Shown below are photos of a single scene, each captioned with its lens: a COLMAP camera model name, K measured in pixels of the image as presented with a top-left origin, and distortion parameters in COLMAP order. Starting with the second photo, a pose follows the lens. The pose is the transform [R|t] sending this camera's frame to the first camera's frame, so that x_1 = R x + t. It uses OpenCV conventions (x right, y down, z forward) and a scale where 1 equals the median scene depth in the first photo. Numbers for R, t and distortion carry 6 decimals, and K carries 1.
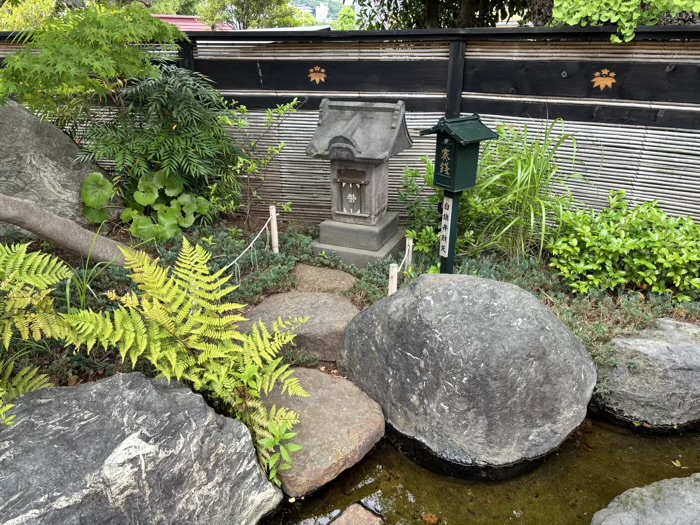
lens RADIAL K [[535.9, 0, 348.7], [0, 535.9, 263.6], [0, 0, 1]] dist [0.042115, -0.010785]
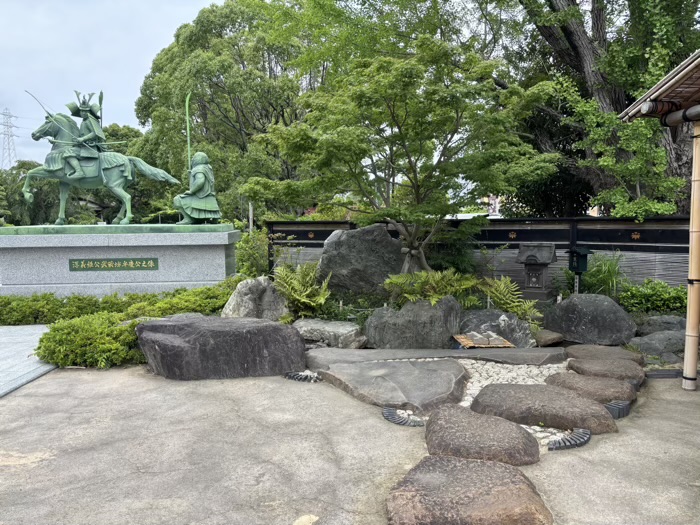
lens RADIAL K [[535.9, 0, 349.8], [0, 535.9, 261.4], [0, 0, 1]] dist [0.042115, -0.010785]
pose [[0.987088, 0.000686, -0.160179, -0.470300], [-0.049719, 0.951912, -0.302309, 0.637923], [0.152269, 0.306370, 0.939655, -1.626584]]
